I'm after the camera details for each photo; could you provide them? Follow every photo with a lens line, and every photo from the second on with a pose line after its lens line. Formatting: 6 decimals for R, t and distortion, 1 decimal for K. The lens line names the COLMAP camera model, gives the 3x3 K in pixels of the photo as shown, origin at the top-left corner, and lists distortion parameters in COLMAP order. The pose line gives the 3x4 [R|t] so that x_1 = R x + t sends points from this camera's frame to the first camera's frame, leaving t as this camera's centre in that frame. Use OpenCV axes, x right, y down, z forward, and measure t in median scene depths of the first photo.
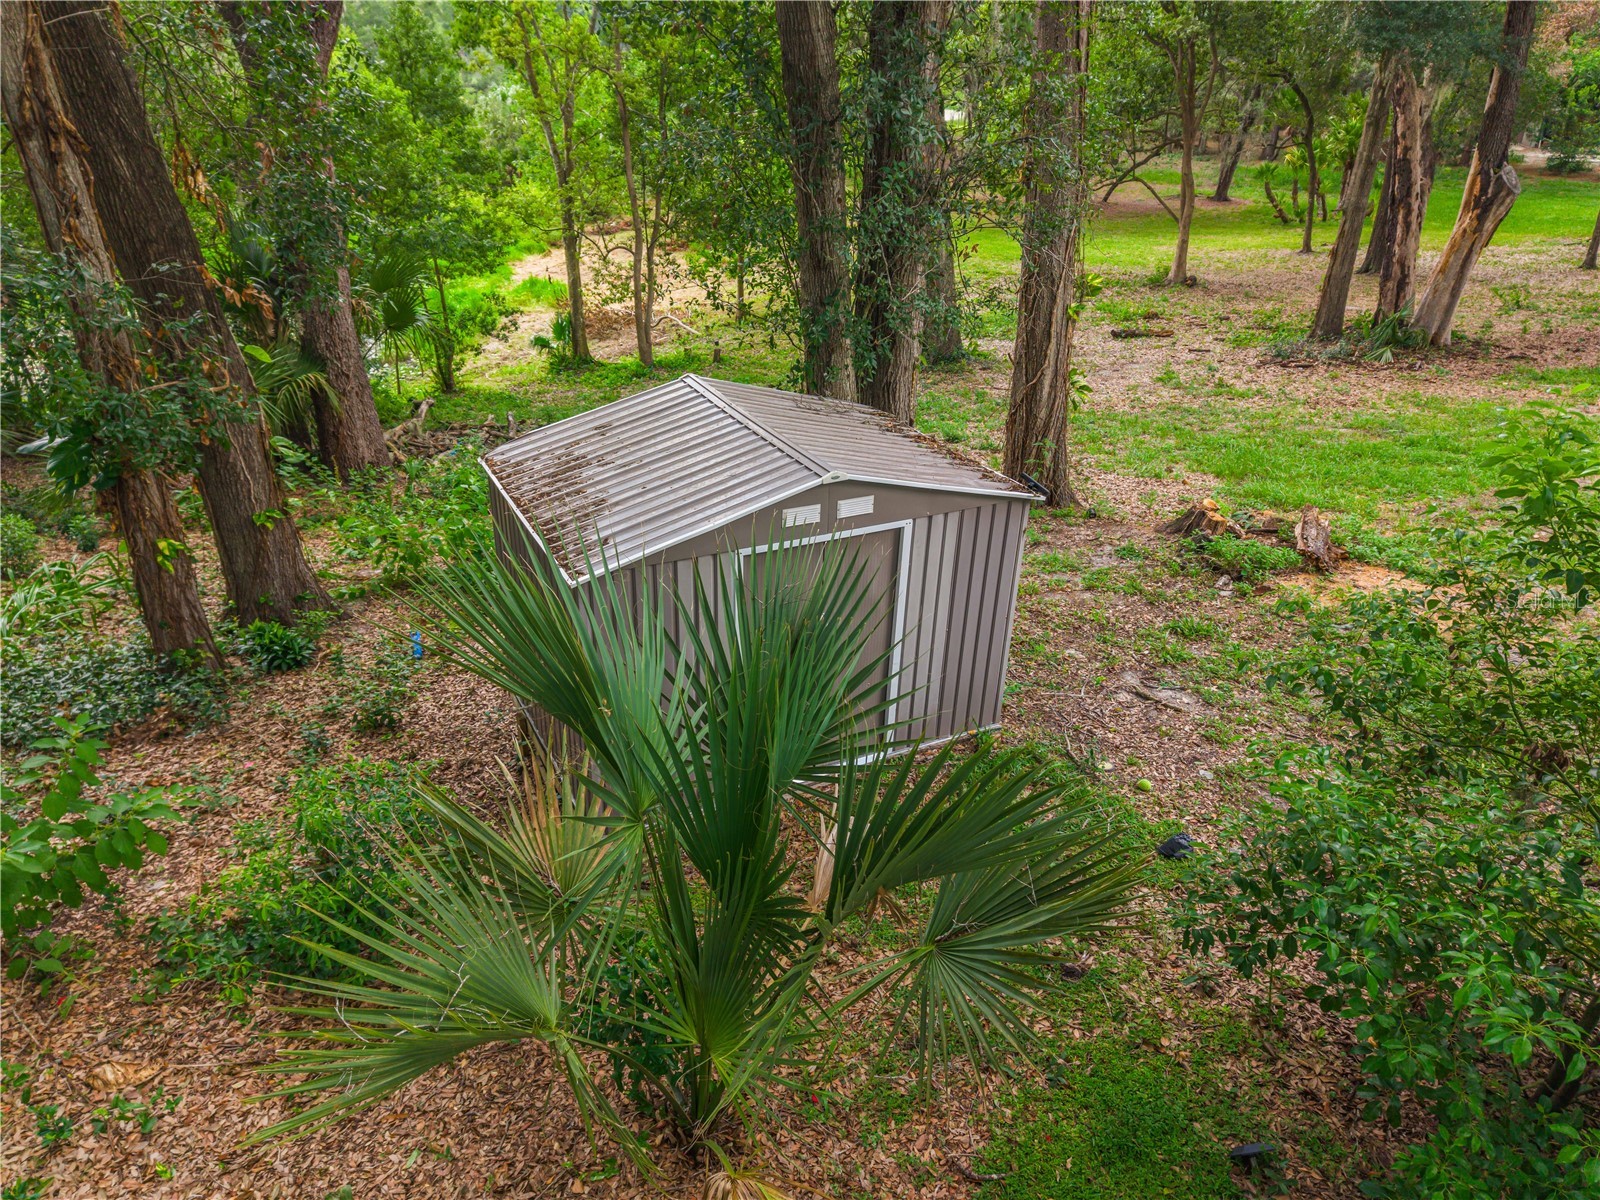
lens RADIAL K [[1107.1, 0, 849.1], [0, 1107.1, 629.8], [0, 0, 1]] dist [0.008152, 0.002758]
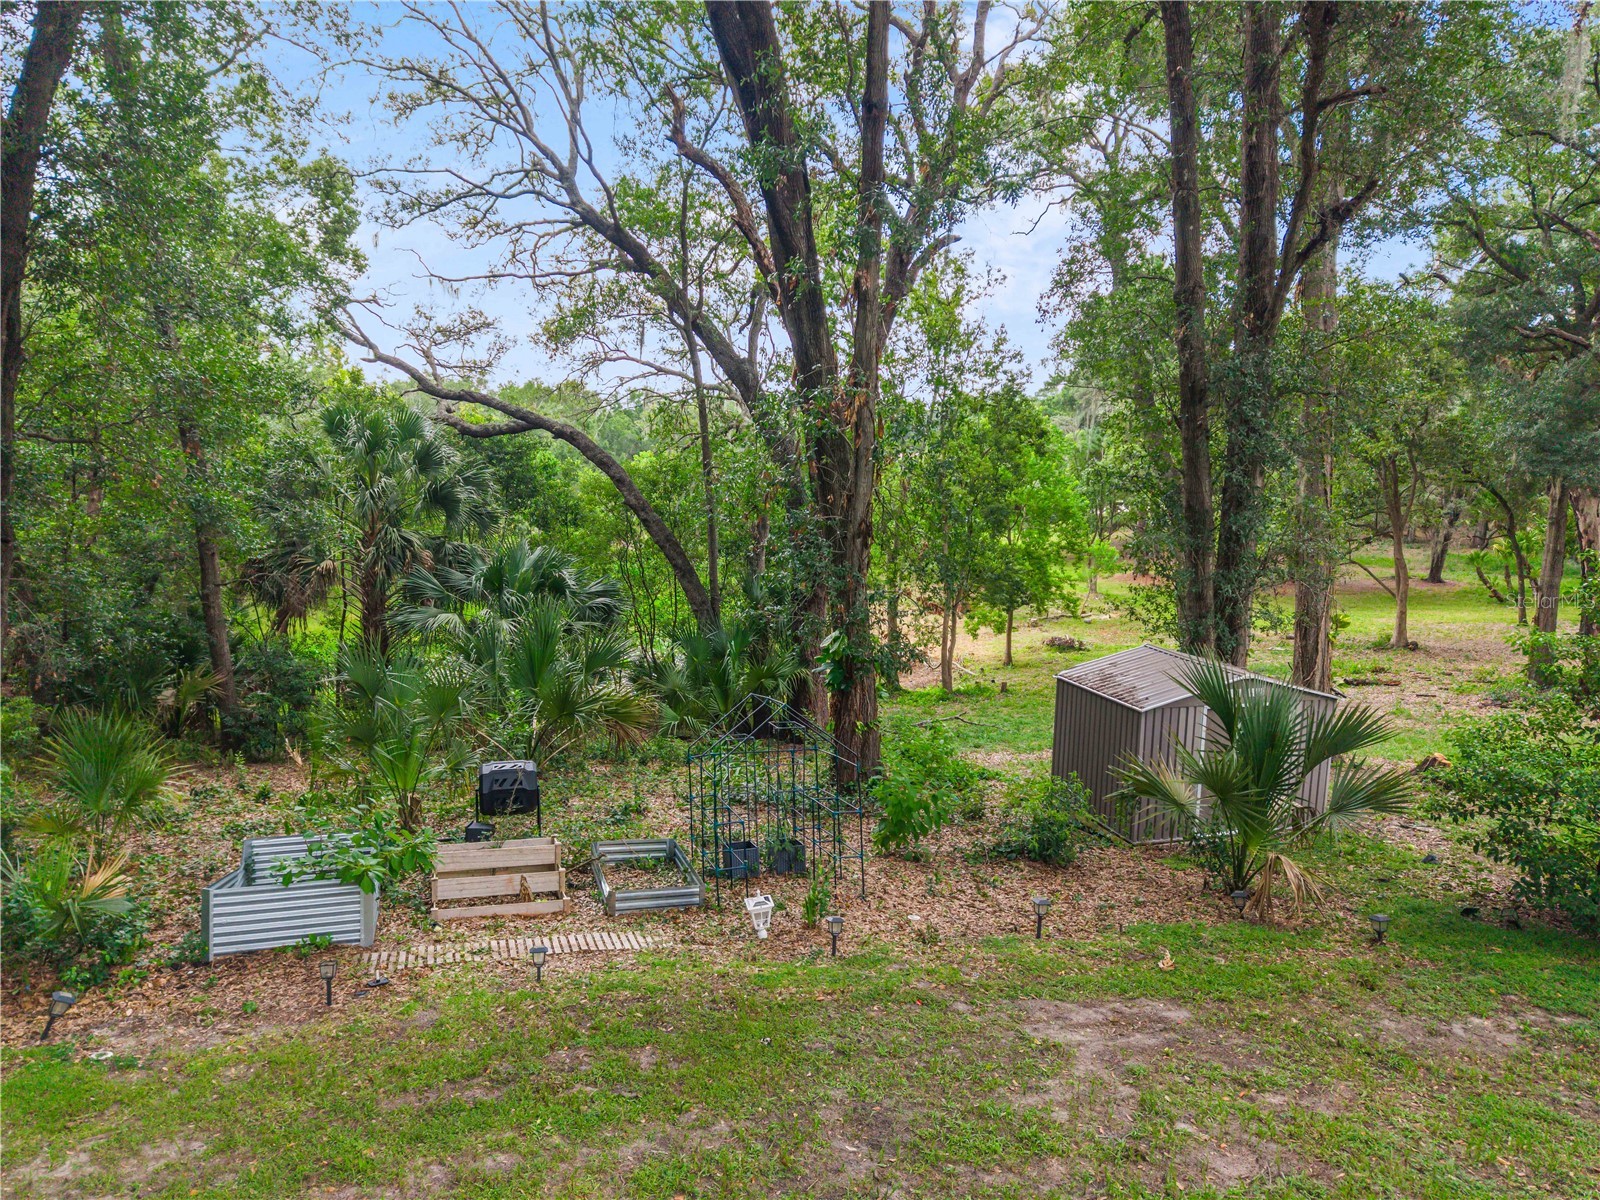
lens RADIAL K [[1108.8, 0, 830.0], [0, 1108.8, 576.7], [0, 0, 1]] dist [0.058278, -0.082387]
pose [[0.980986, 0.012843, -0.193653, -0.060687], [-0.082178, 0.931432, -0.354514, 0.081262], [0.175822, 0.363687, 0.914778, -0.194851]]
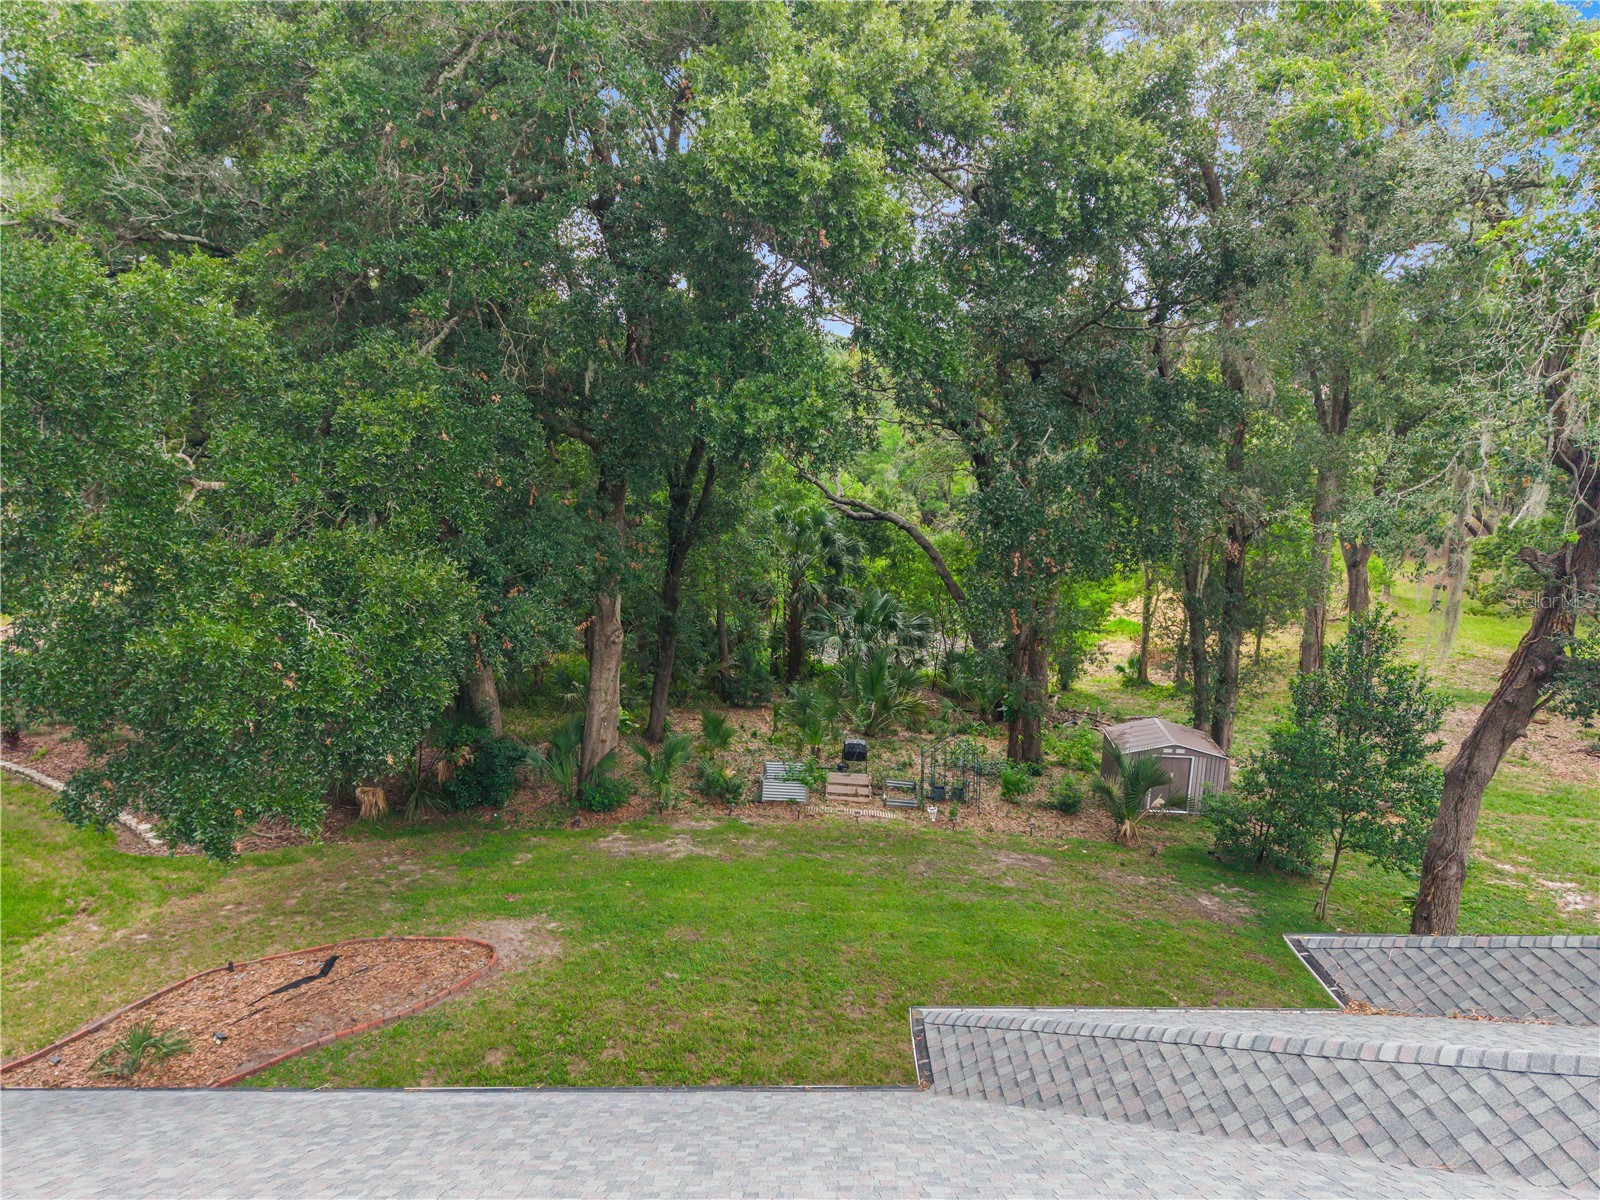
lens RADIAL K [[1108.8, 0, 830.0], [0, 1108.8, 576.7], [0, 0, 1]] dist [0.058278, -0.082387]
pose [[0.862397, 0.097646, -0.496726, 0.159260], [-0.239951, 0.942840, -0.231250, 0.102430], [0.445752, 0.318619, 0.836533, -0.617245]]
